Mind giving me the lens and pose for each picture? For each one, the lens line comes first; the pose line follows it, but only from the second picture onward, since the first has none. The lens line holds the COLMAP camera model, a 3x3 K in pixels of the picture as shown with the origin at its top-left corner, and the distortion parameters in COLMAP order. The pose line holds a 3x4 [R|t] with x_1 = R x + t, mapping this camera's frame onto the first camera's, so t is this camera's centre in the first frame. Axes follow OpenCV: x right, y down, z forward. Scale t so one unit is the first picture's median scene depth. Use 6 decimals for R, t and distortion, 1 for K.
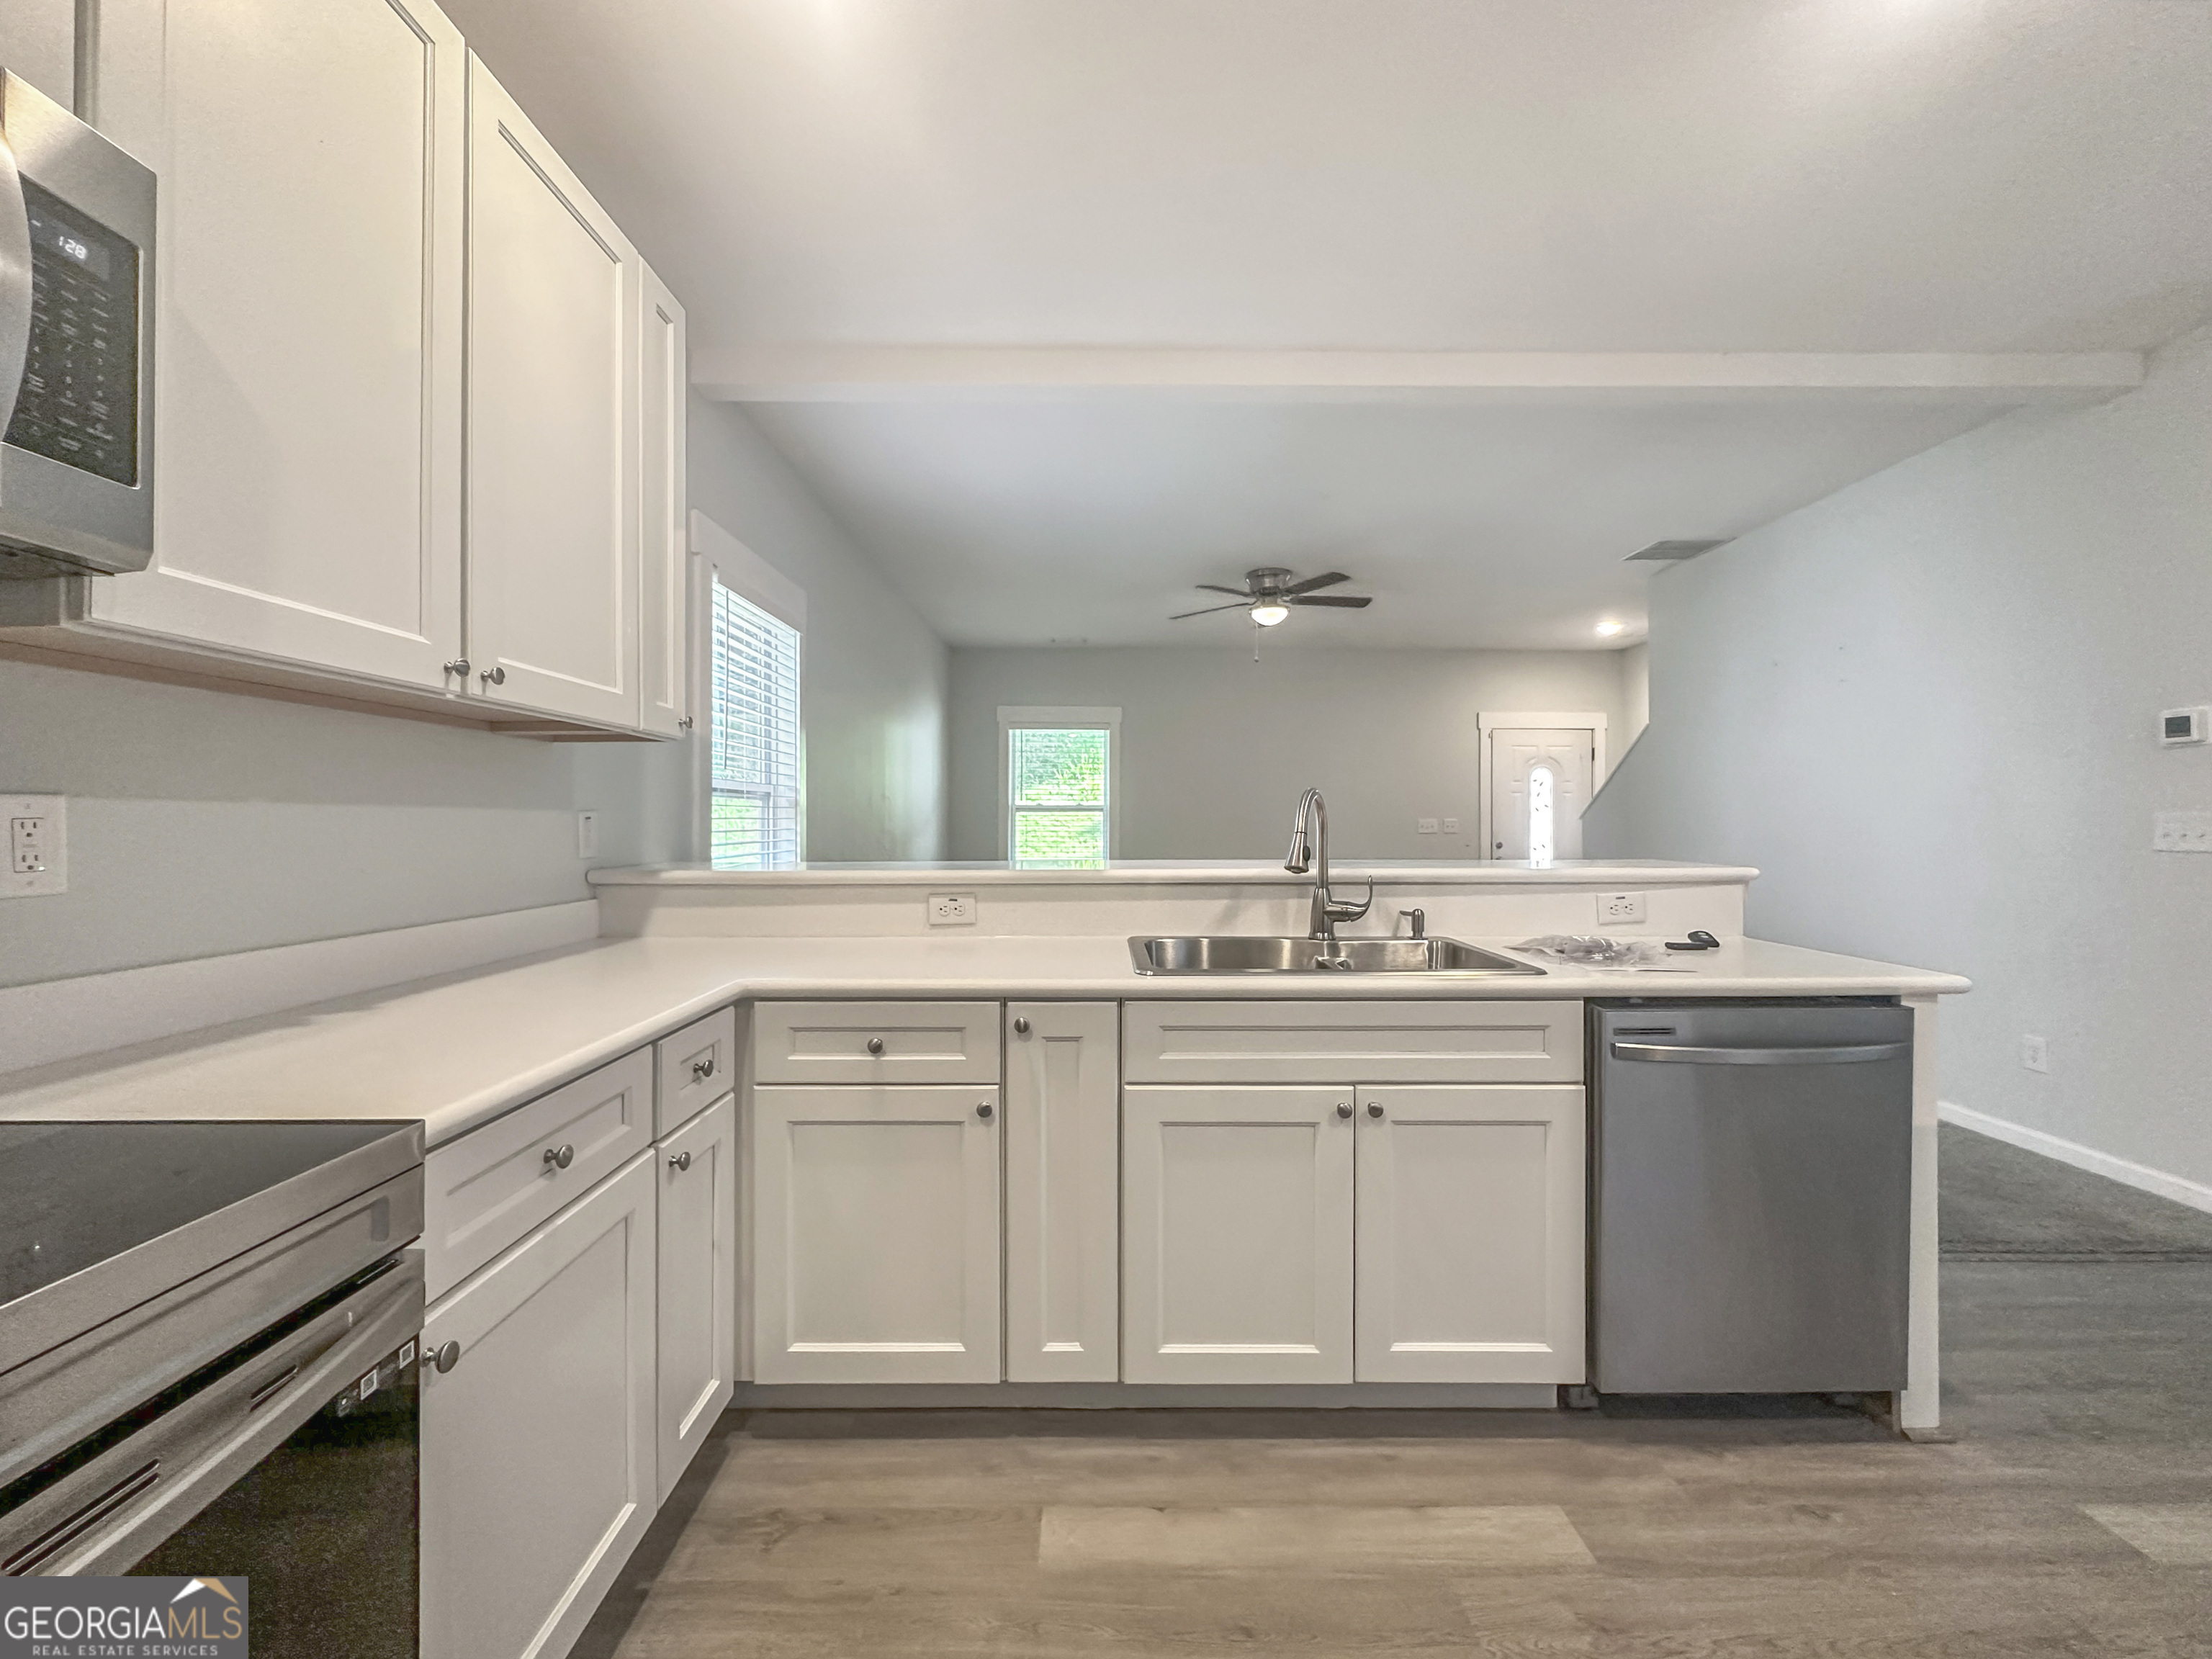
lens RADIAL K [[905.0, 0, 1098.1], [0, 905.0, 821.5], [0, 0, 1]] dist [0.003156, -0.000275]
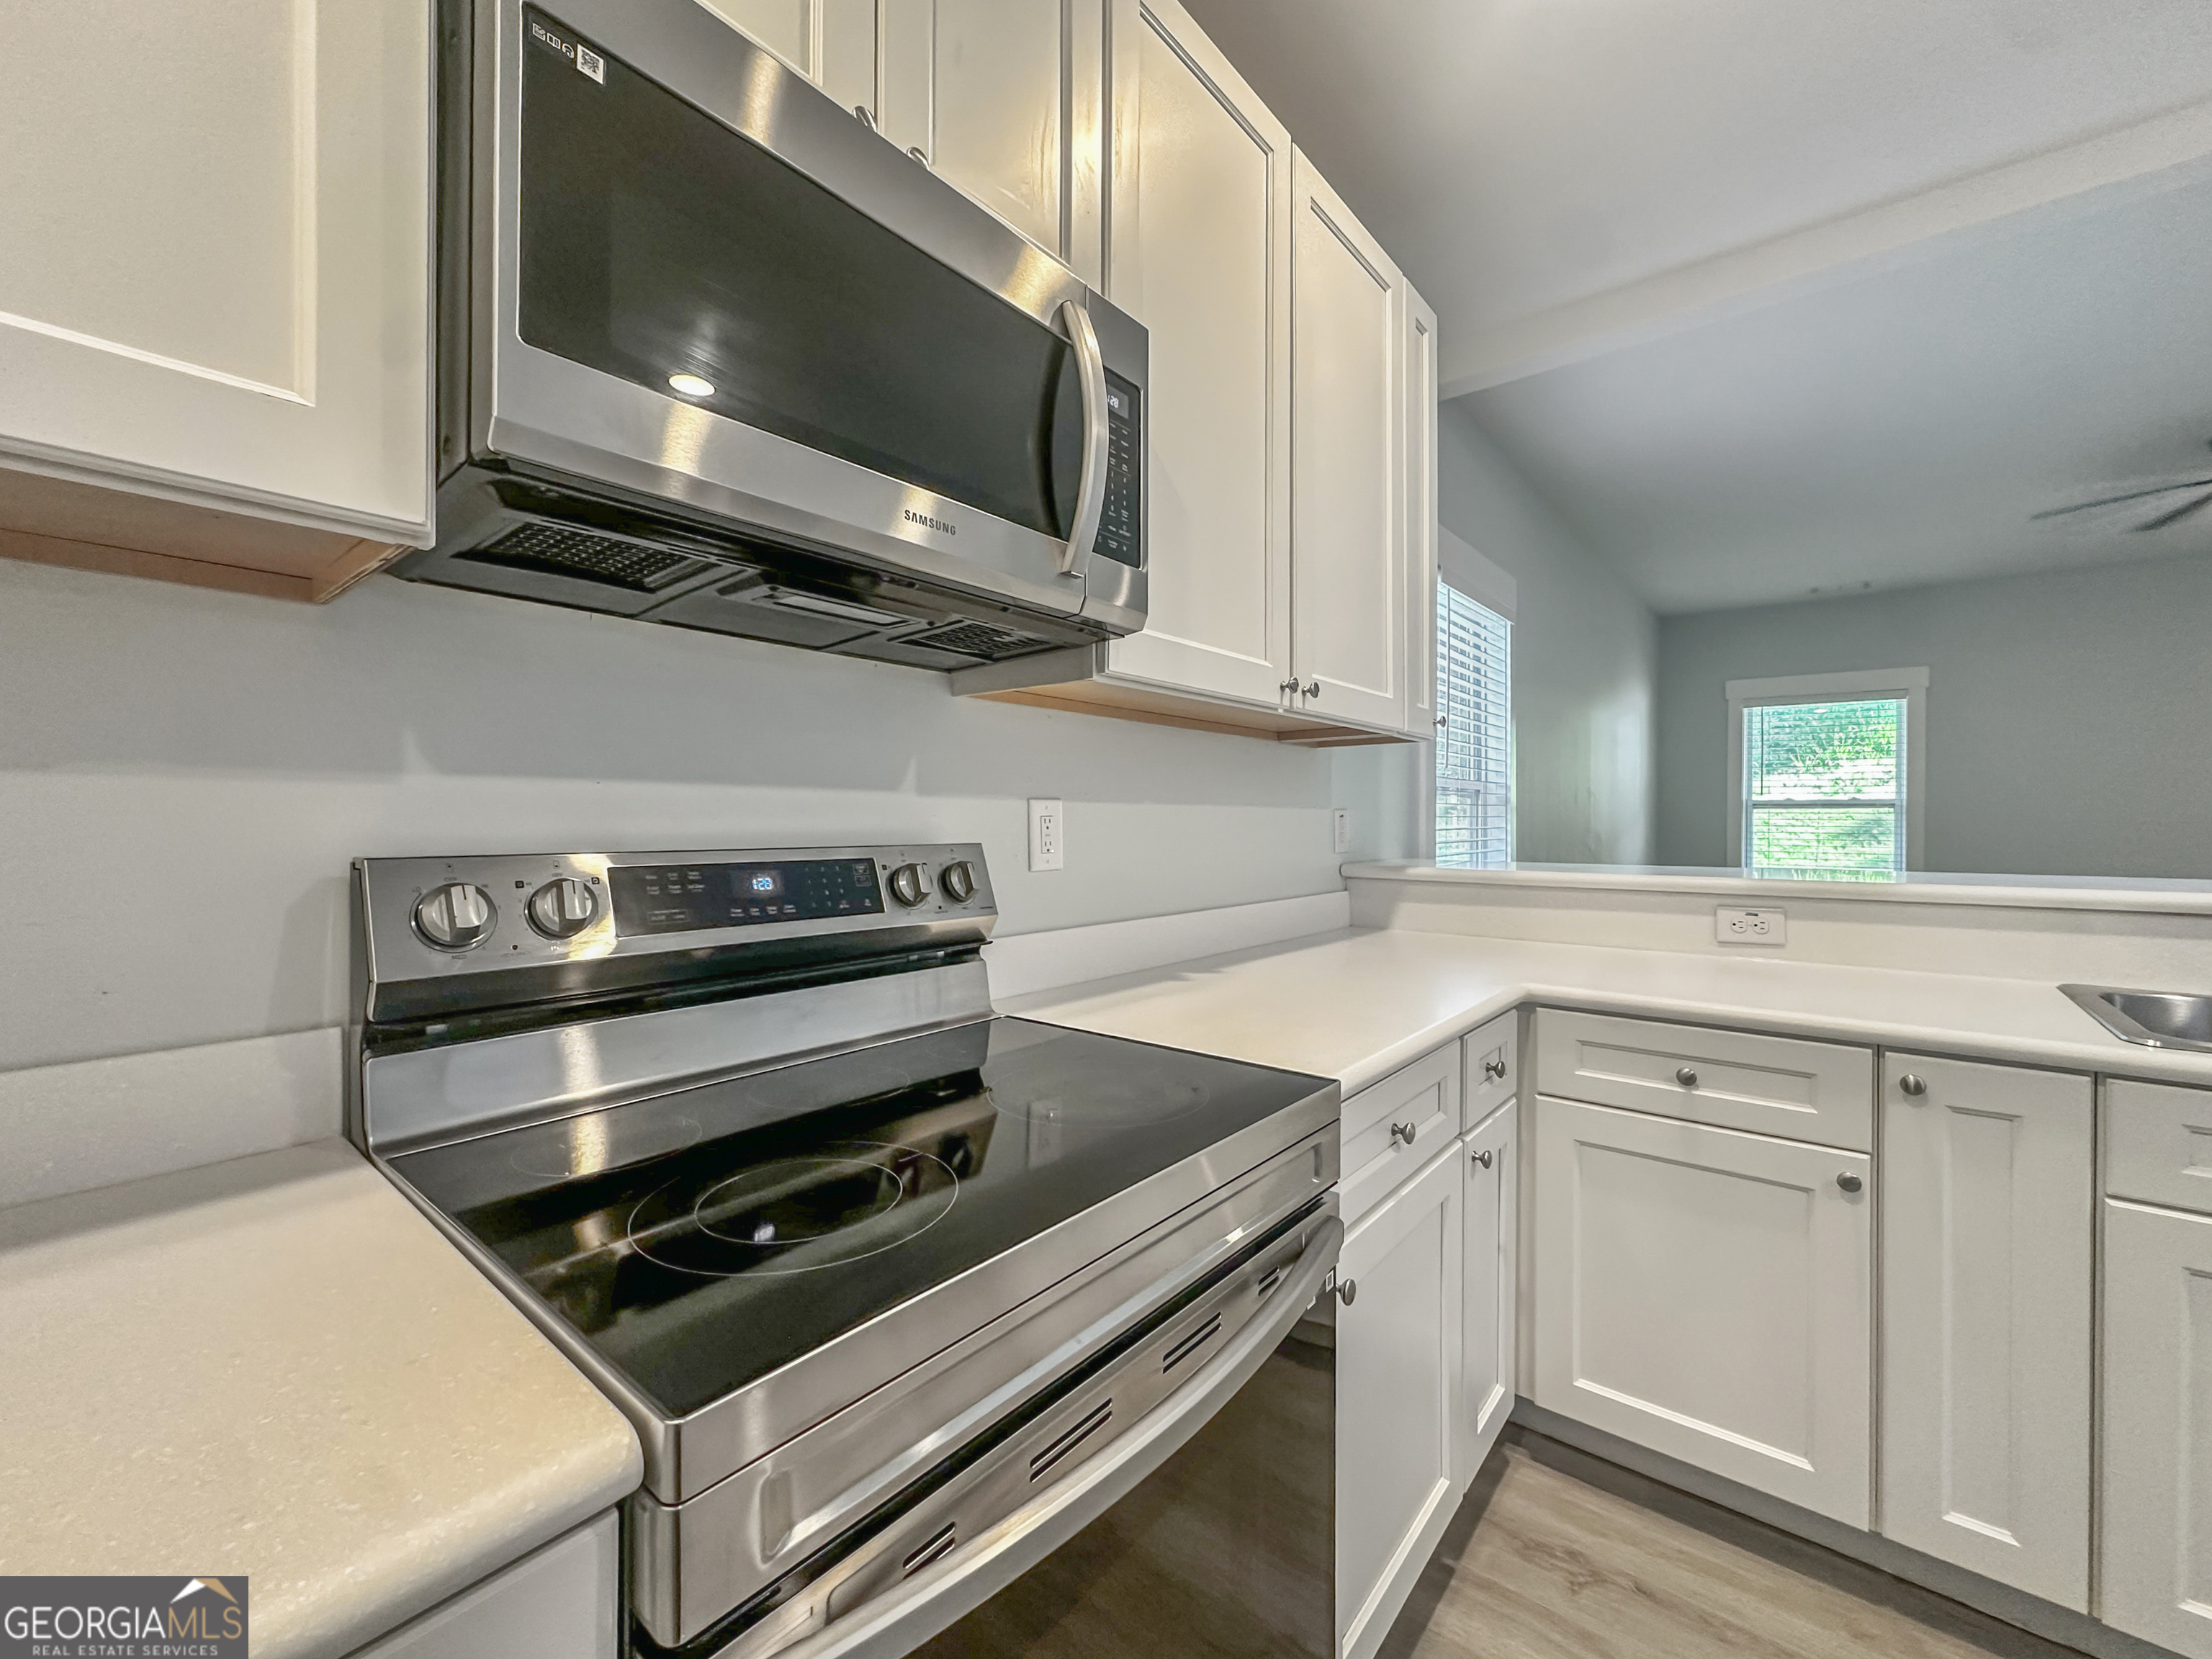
lens RADIAL K [[905.0, 0, 1098.6], [0, 905.0, 825.4], [0, 0, 1]] dist [0.003156, -0.000275]
pose [[0.771435, 0.006292, -0.636277, -0.127662], [-0.002329, 0.999972, 0.007064, 0.000515], [0.636304, -0.003968, 0.771428, -0.034690]]
